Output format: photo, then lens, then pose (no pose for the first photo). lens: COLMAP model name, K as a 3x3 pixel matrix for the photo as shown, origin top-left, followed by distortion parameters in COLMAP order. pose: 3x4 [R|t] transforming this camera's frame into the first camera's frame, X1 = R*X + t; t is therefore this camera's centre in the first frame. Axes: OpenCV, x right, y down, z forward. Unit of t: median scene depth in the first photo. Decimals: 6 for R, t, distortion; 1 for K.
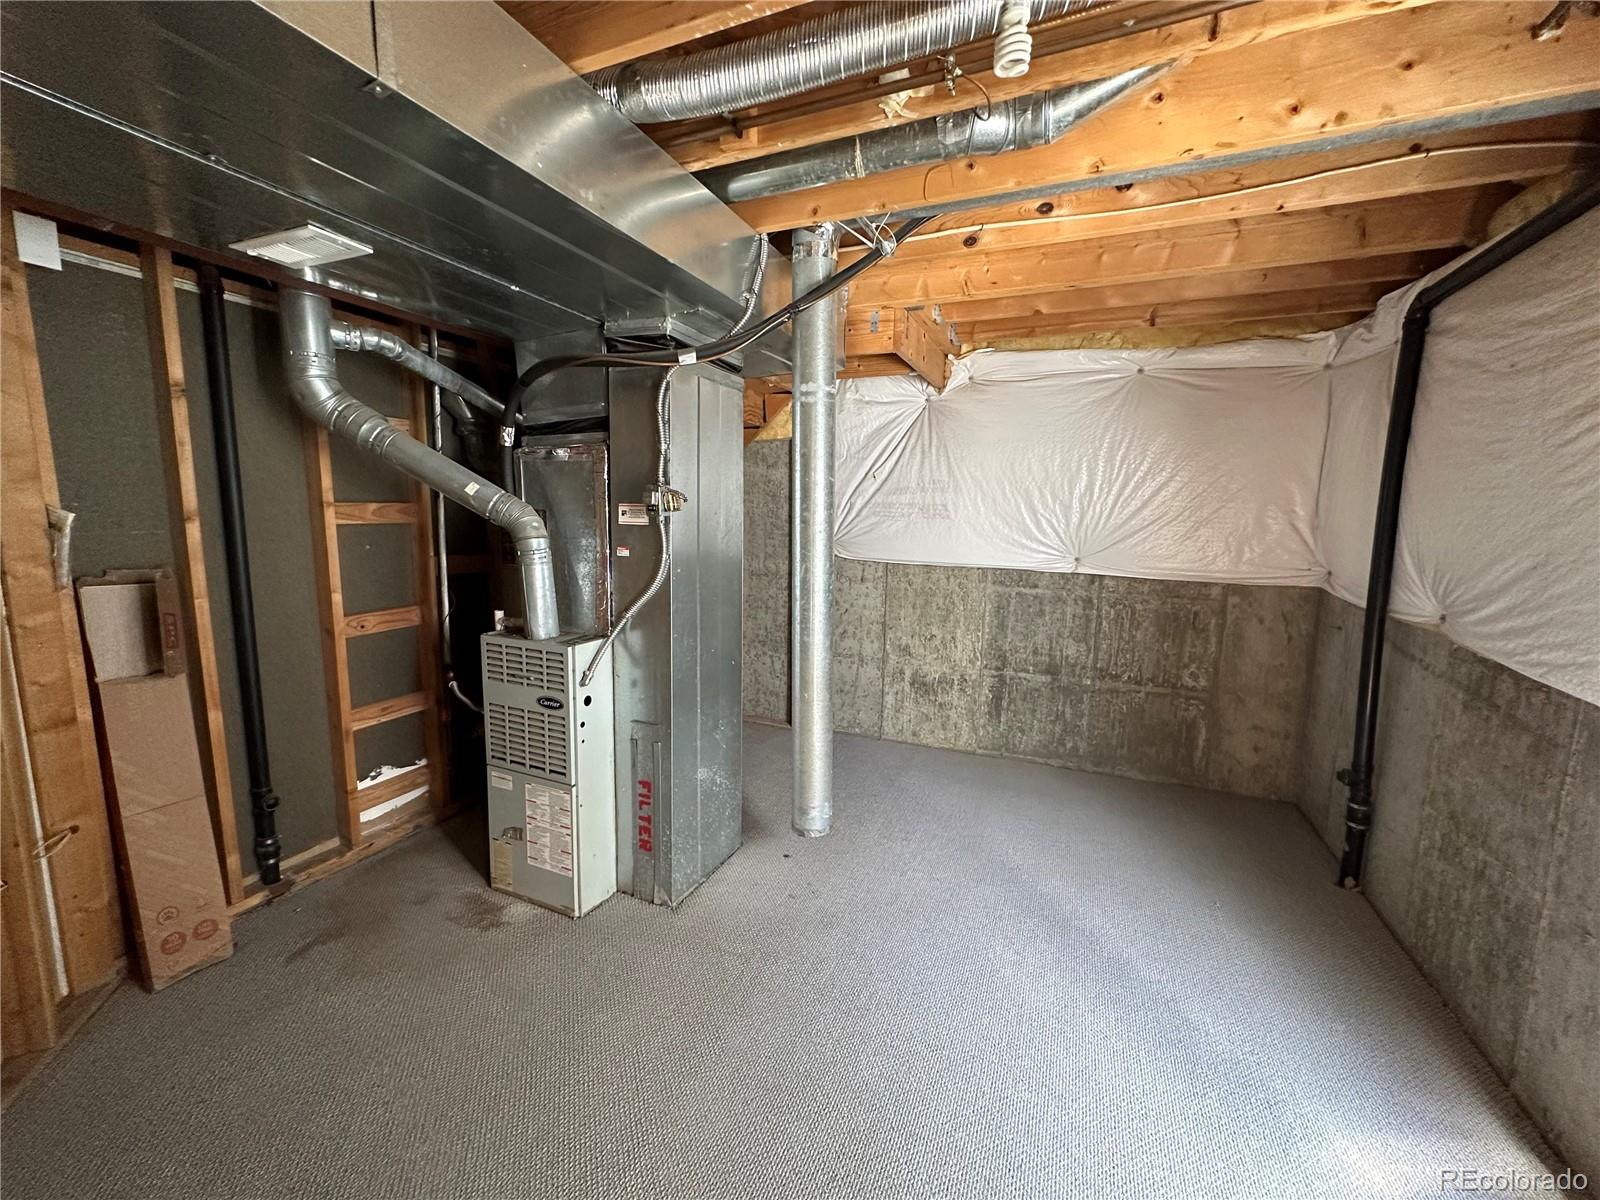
lens RADIAL K [[635.4, 0, 799.7], [0, 635.4, 597.8], [0, 0, 1]] dist [-0.001932, 0.000143]
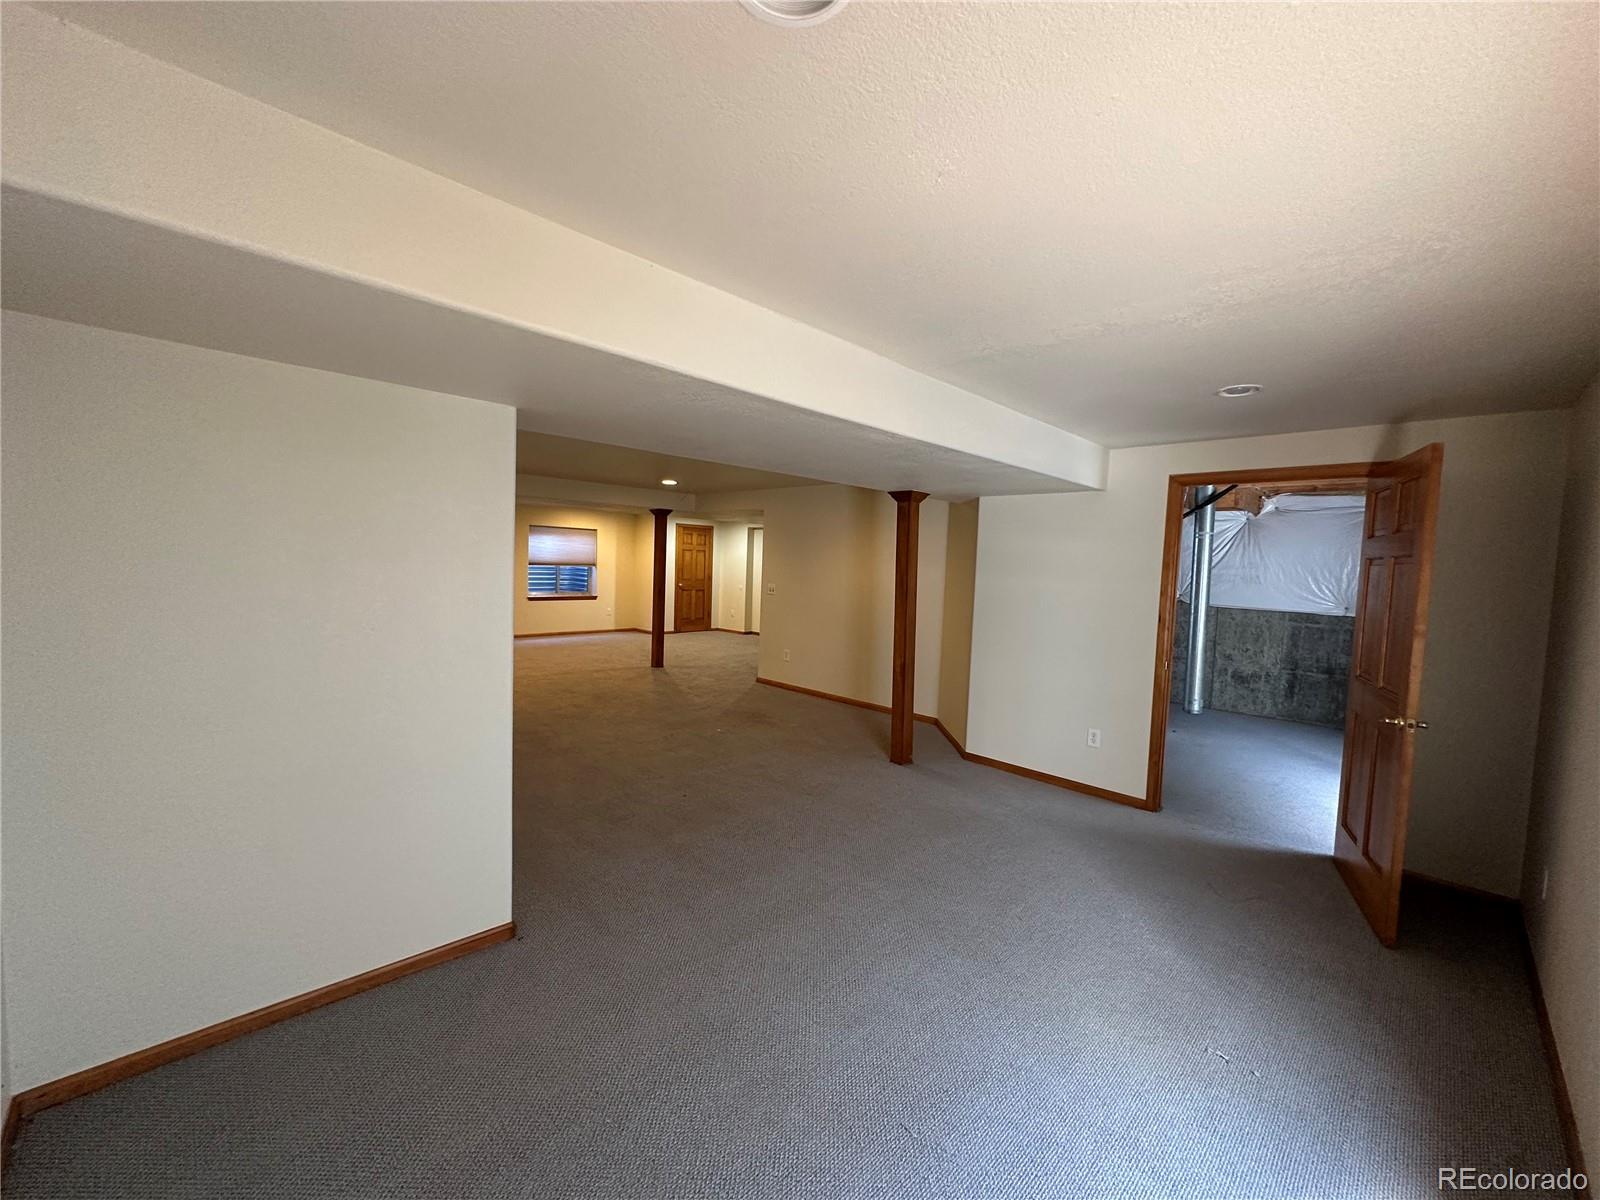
lens RADIAL K [[635.4, 0, 800.0], [0, 635.4, 600.4], [0, 0, 1]] dist [-0.001932, 0.000143]
pose [[0.927933, 0.036637, -0.370941, -0.305756], [-0.064000, 0.996039, -0.061723, 0.116985], [0.367211, 0.081015, 0.926603, -1.139258]]
